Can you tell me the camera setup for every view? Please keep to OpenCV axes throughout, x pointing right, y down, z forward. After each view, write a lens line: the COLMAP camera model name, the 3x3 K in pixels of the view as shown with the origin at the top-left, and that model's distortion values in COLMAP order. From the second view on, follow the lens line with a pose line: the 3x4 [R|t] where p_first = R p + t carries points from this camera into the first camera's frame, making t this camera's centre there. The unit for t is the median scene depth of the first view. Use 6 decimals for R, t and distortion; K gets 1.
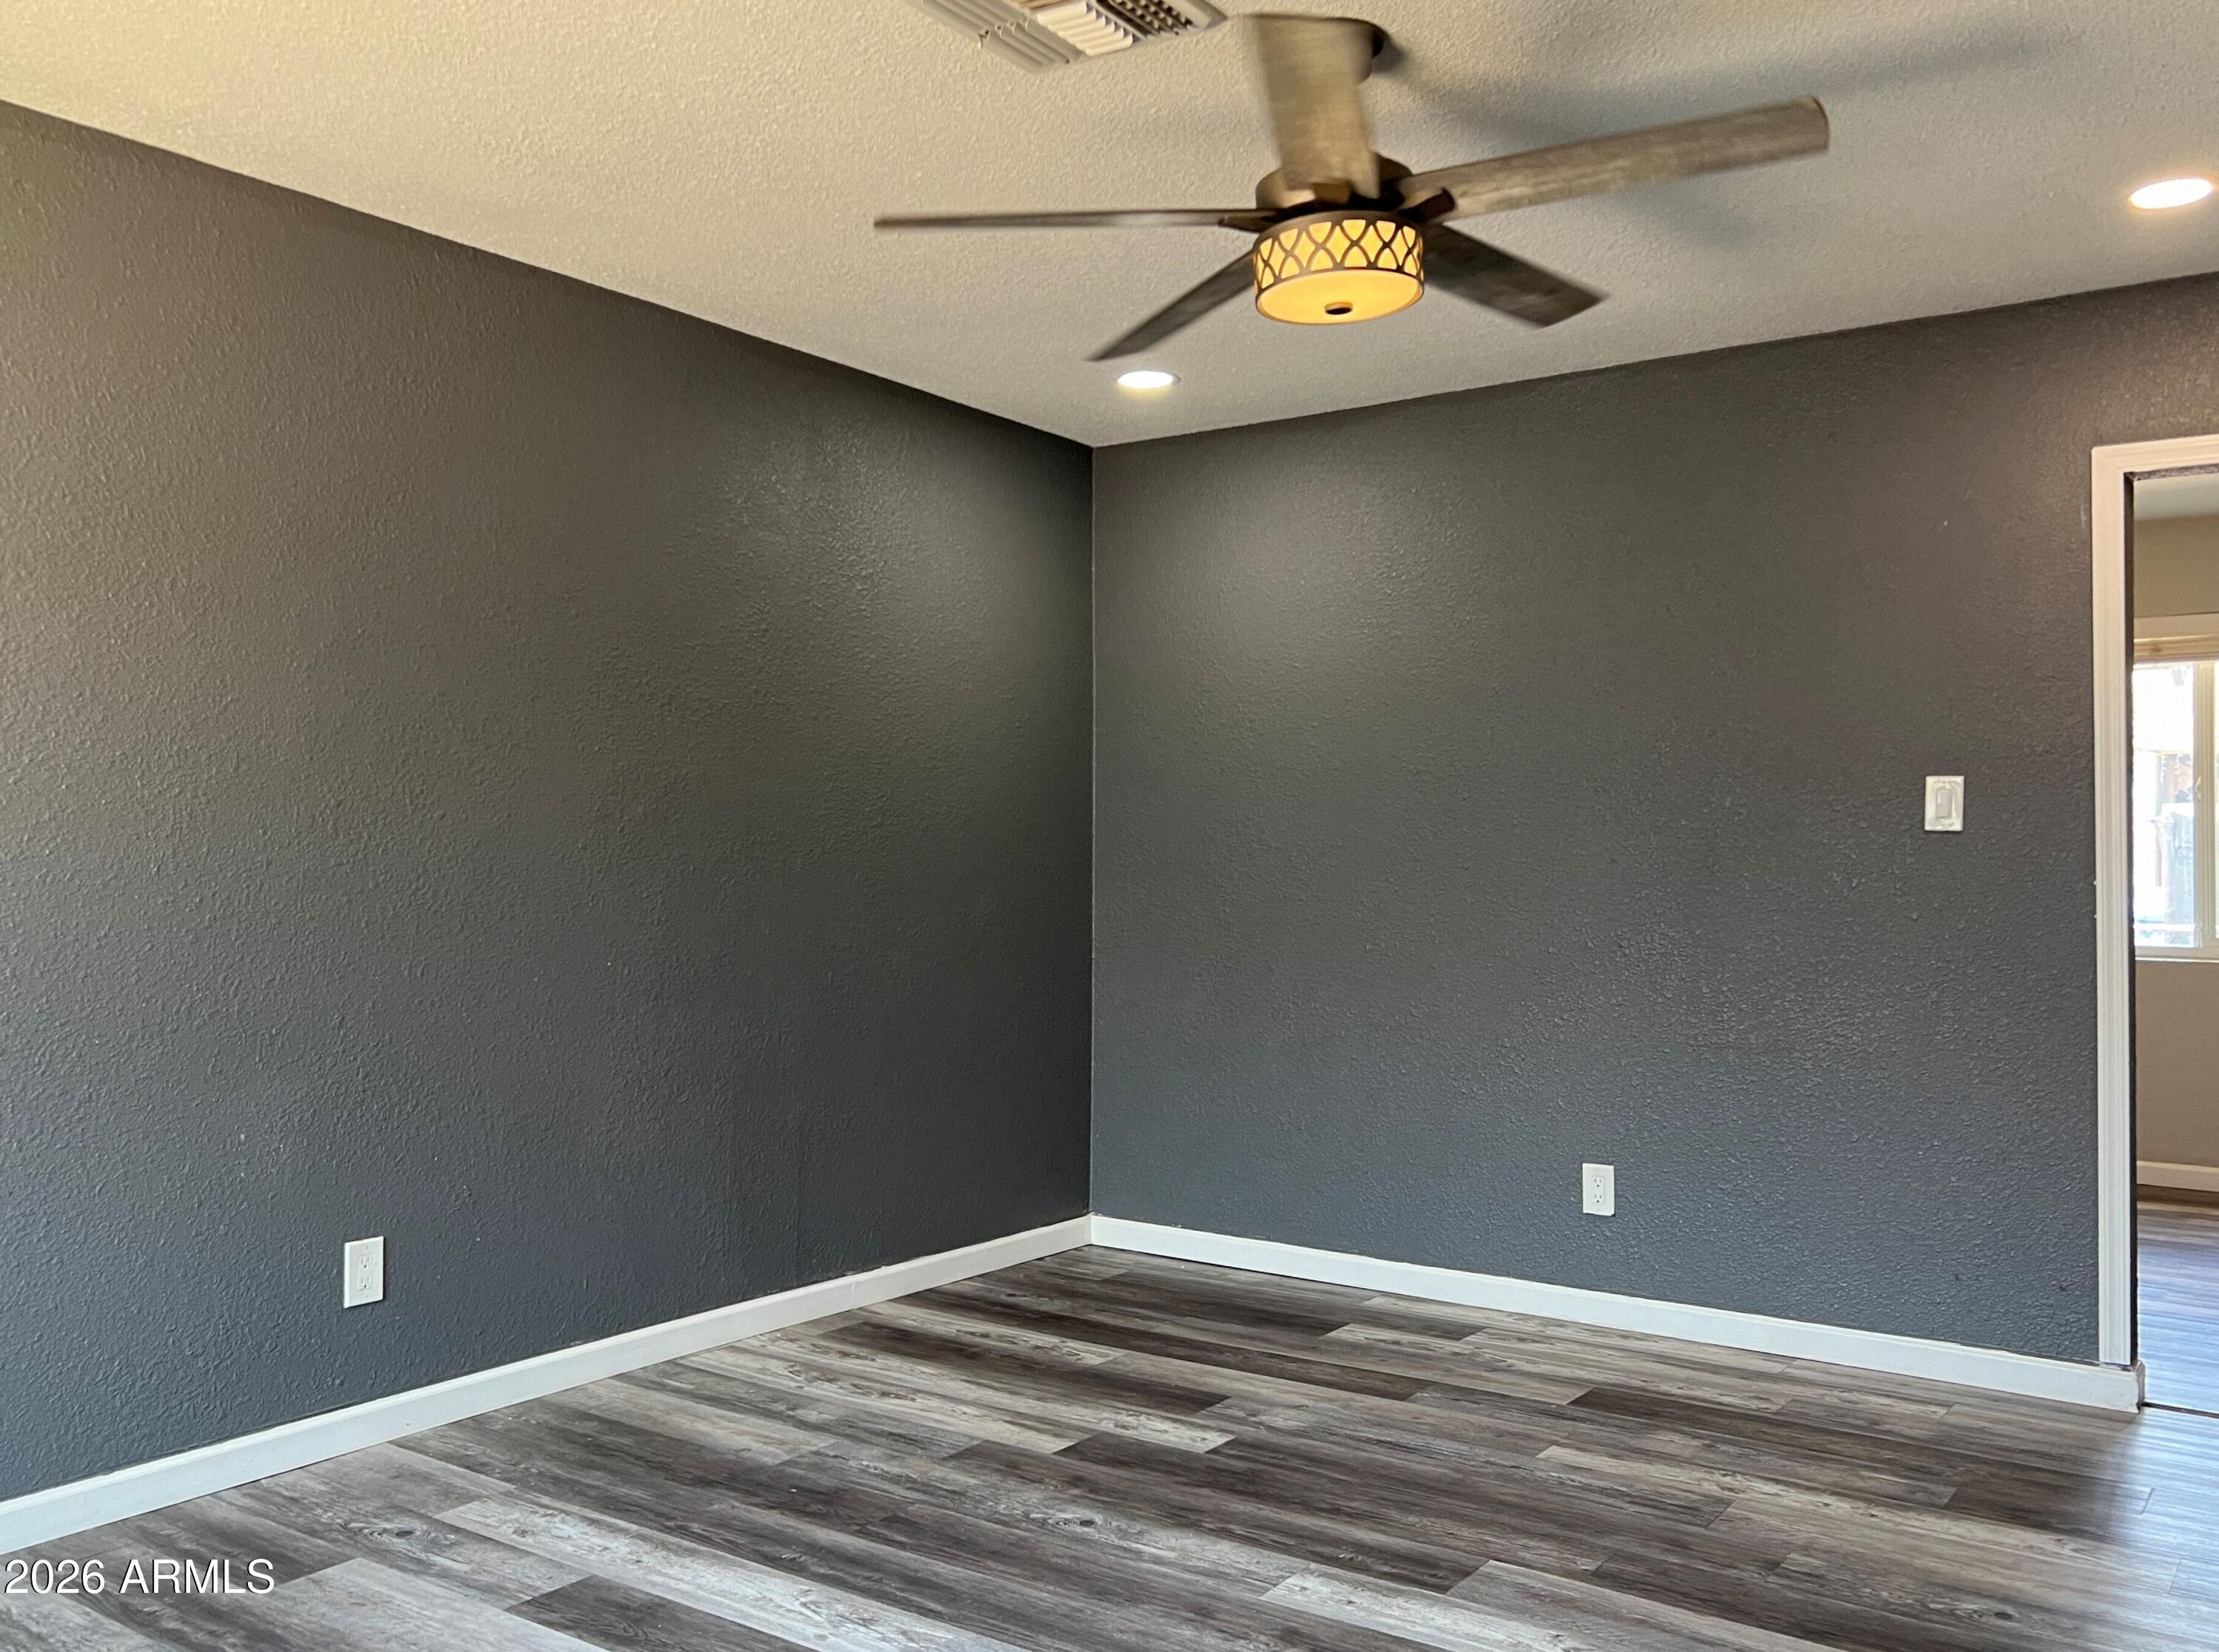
lens RADIAL K [[1824.1, 0, 1106.8], [0, 1824.1, 827.6], [0, 0, 1]] dist [-0.000749, 0.000227]
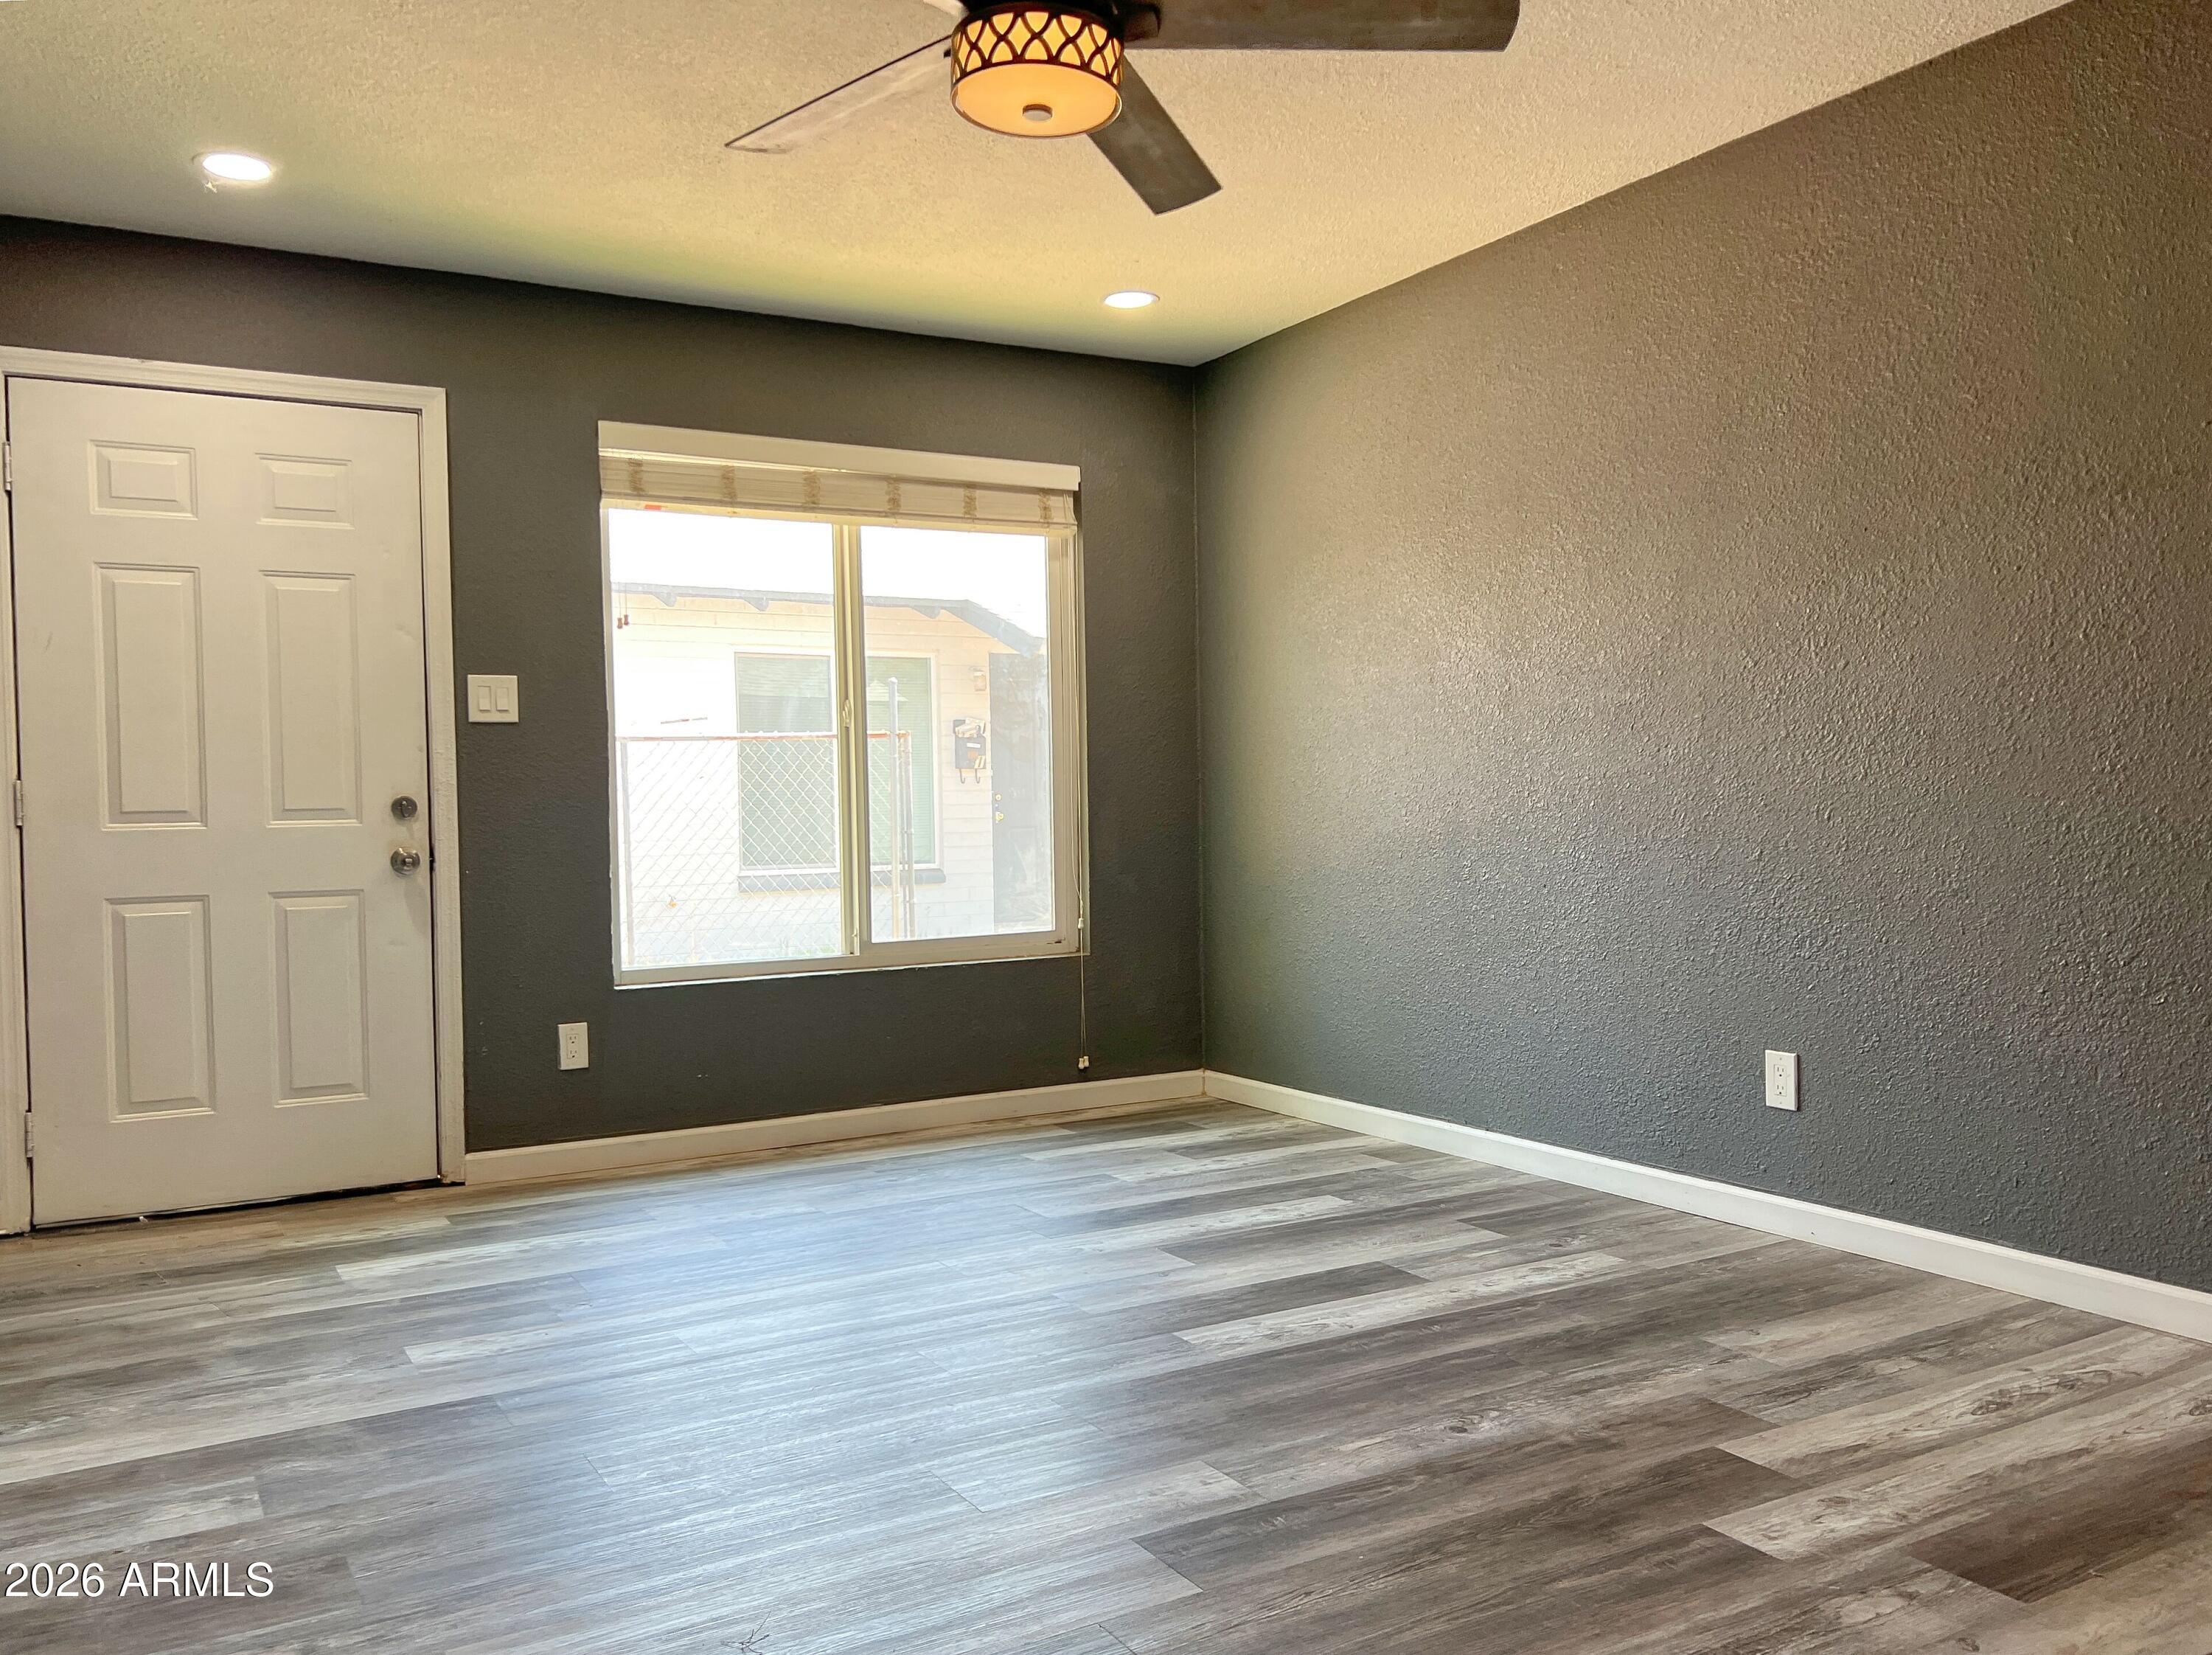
lens RADIAL K [[1708.8, 0, 1098.4], [0, 1708.8, 829.4], [0, 0, 1]] dist [0.047621, -0.050759]
pose [[-0.394191, 0.025637, -0.918671, 0.737177], [0.028113, 0.999479, 0.015829, 0.062559], [0.918599, -0.019587, -0.394706, 1.052522]]
